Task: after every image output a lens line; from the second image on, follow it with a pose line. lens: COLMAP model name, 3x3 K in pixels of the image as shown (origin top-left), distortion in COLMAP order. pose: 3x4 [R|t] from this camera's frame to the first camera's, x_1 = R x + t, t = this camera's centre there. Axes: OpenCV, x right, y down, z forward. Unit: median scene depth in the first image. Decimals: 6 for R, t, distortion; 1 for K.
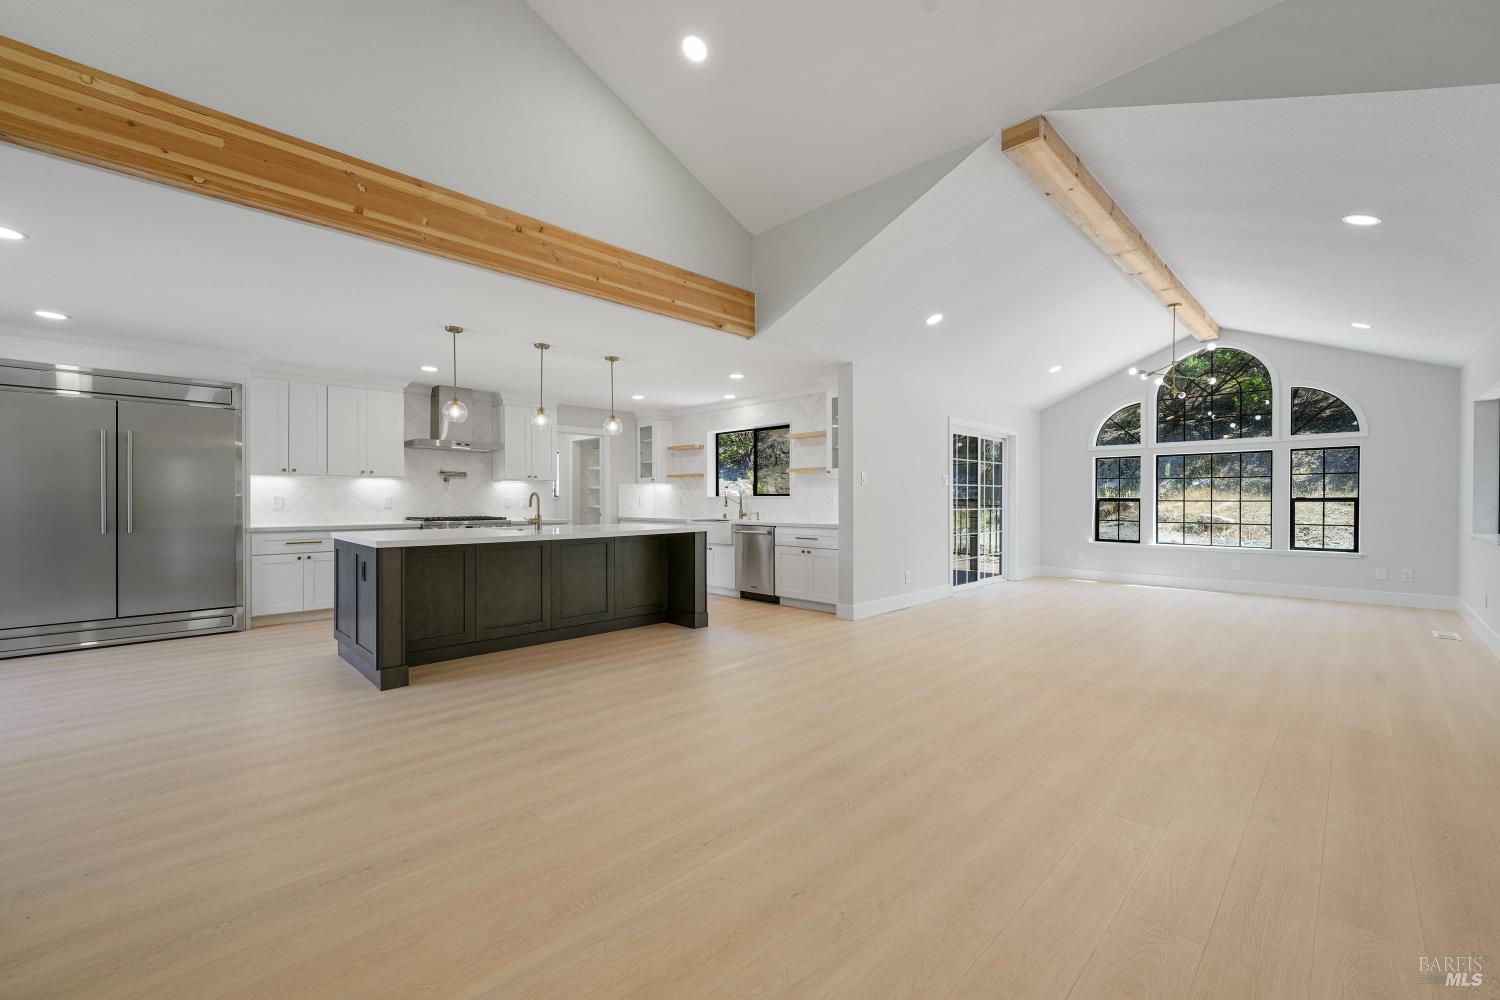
lens RADIAL K [[606.3, 0, 747.2], [0, 606.3, 502.6], [0, 0, 1]] dist [0.000133, 0.000142]
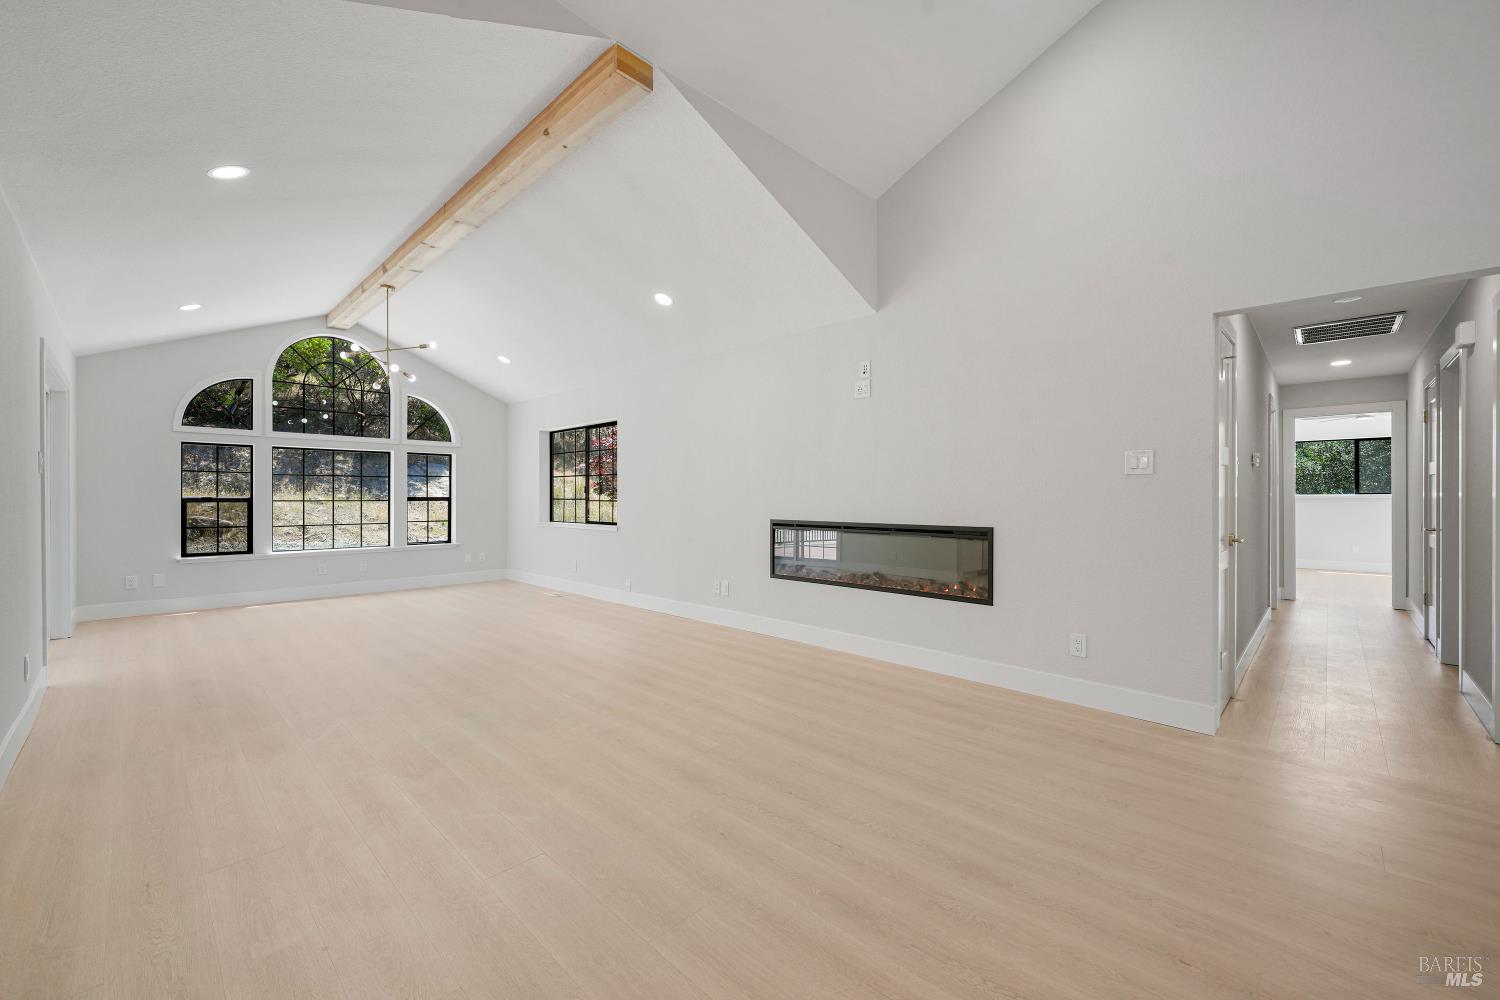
lens RADIAL K [[606.3, 0, 746.2], [0, 606.3, 504.0], [0, 0, 1]] dist [0.000133, 0.000142]
pose [[-0.015081, -0.010170, 0.999835, -0.202941], [0.007334, 0.999920, 0.010281, -0.003296], [-0.999859, 0.007488, -0.015005, 0.437426]]
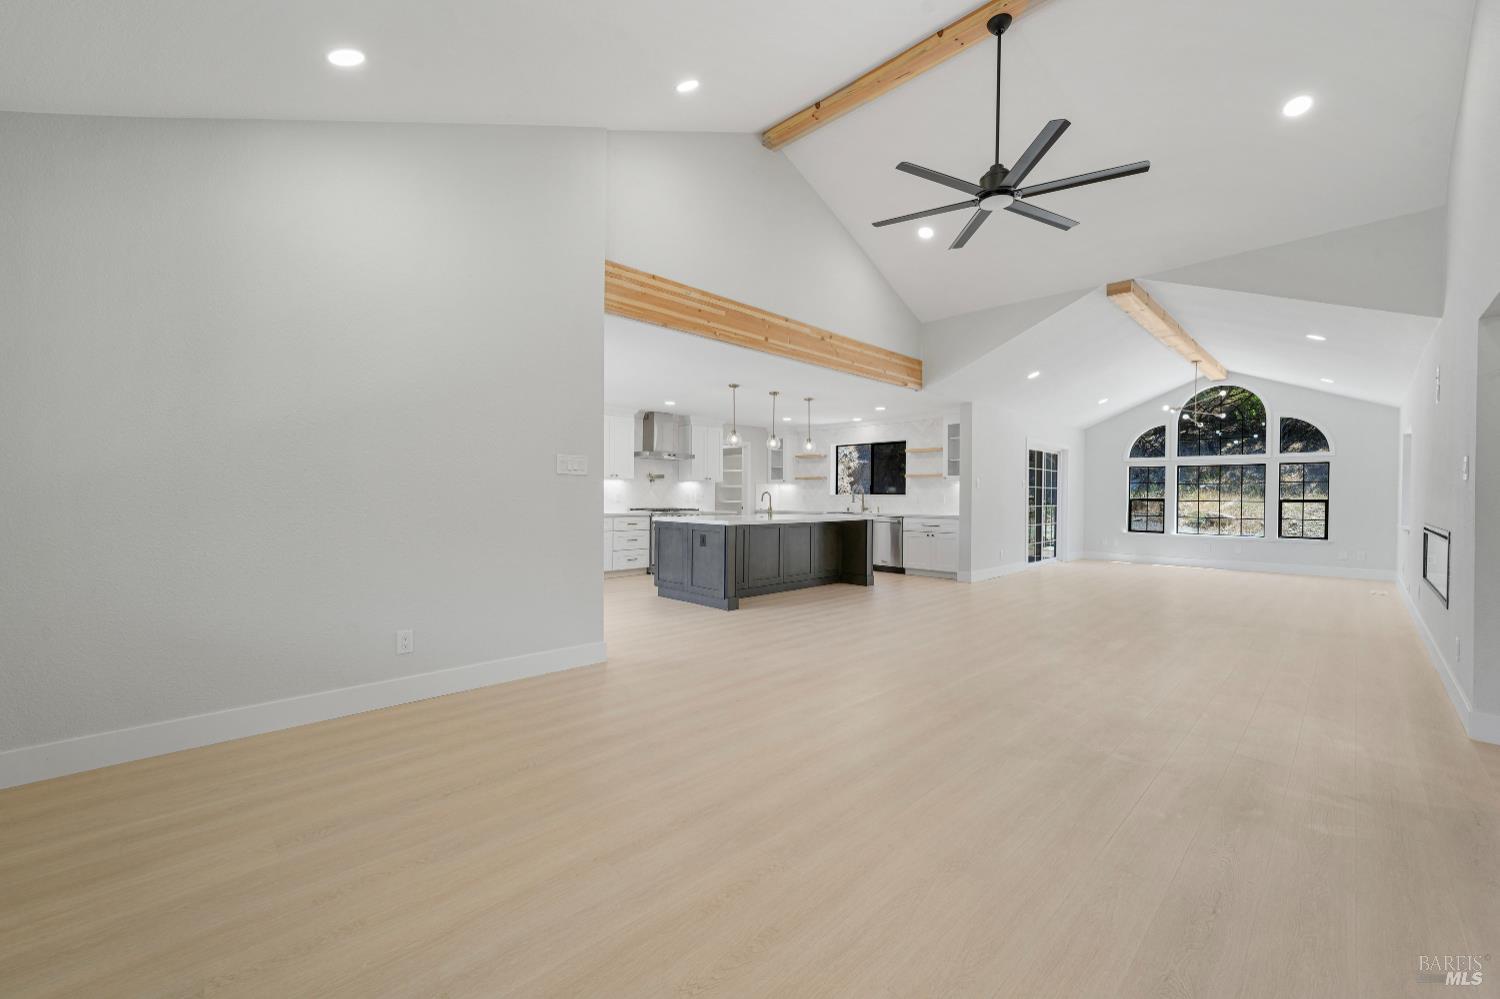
lens RADIAL K [[606.3, 0, 745.8], [0, 606.3, 498.4], [0, 0, 1]] dist [0.000133, 0.000142]
pose [[0.999962, 0.008574, 0.001307, -0.309272], [-0.008573, 0.999963, -0.000640, 0.000643], [-0.001313, 0.000629, 0.999999, -0.368281]]
